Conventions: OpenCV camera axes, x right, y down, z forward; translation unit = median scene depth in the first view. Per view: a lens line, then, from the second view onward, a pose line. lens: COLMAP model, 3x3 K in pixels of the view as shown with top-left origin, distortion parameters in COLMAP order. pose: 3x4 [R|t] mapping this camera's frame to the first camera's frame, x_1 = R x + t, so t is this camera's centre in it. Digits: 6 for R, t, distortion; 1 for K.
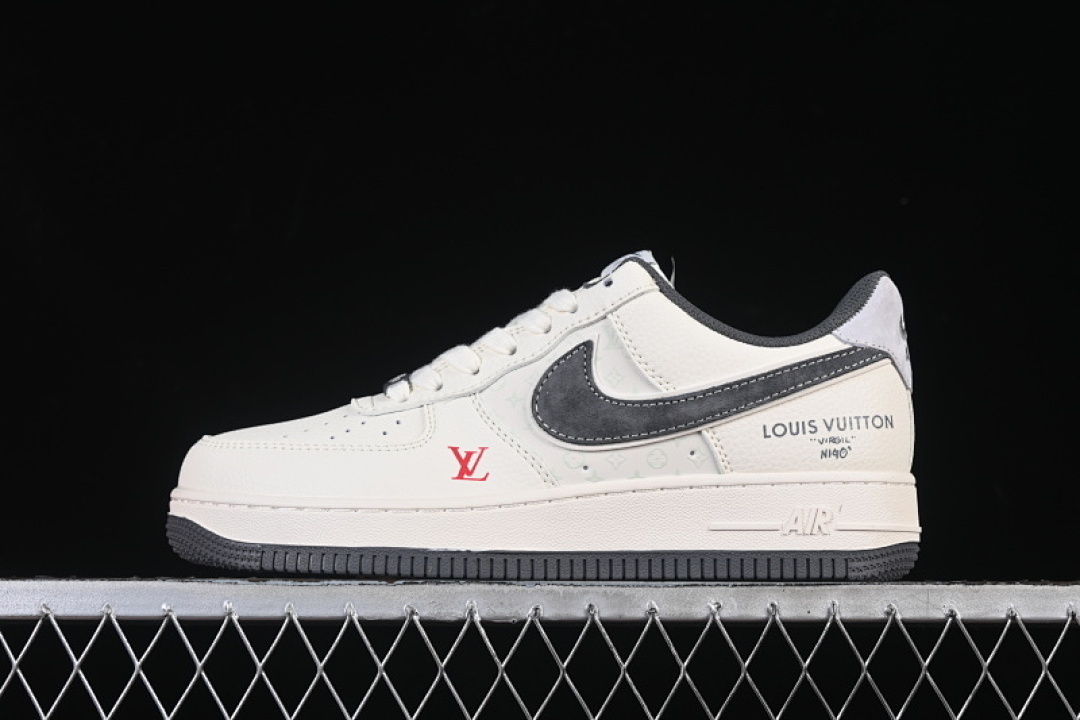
lens RADIAL K [[2232.9, 0, 541.3], [0, 2232.9, 360.7], [0, 0, 1]] dist [0.164850, 0.000000]
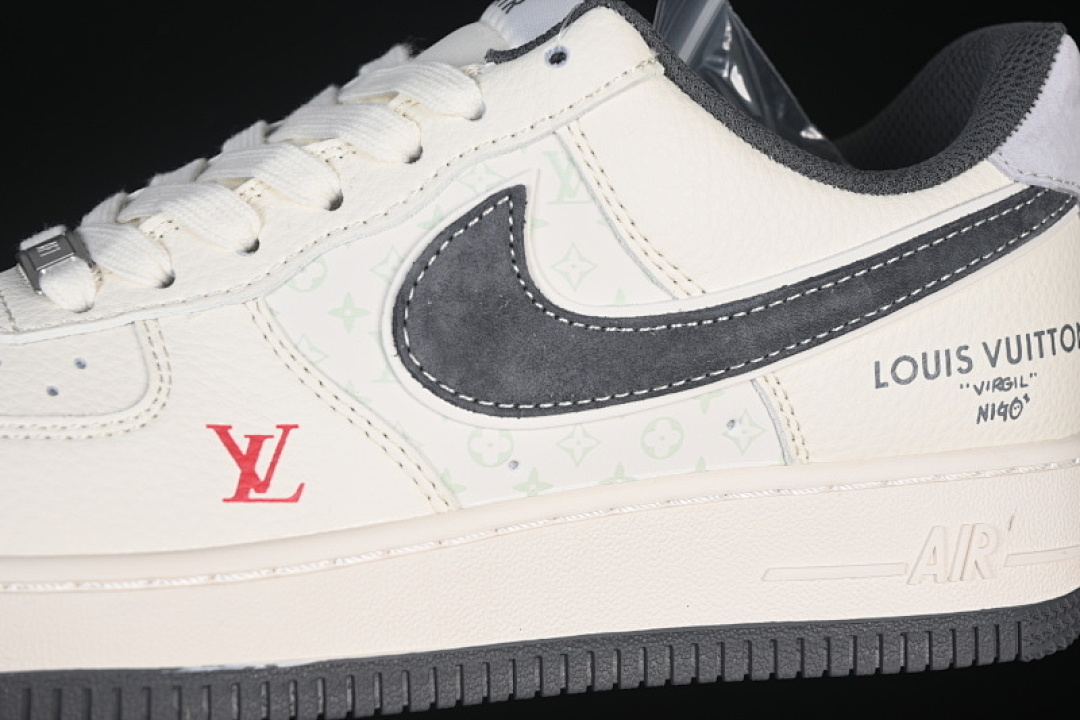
lens RADIAL K [[2232.9, 0, 543.8], [0, 2232.9, 359.0], [0, 0, 1]] dist [0.164850, 0.000000]
pose [[0.961715, -0.031560, 0.272229, -0.098892], [-0.016390, 0.984945, 0.172089, -0.052819], [-0.273562, -0.169963, 0.946719, 0.563383]]
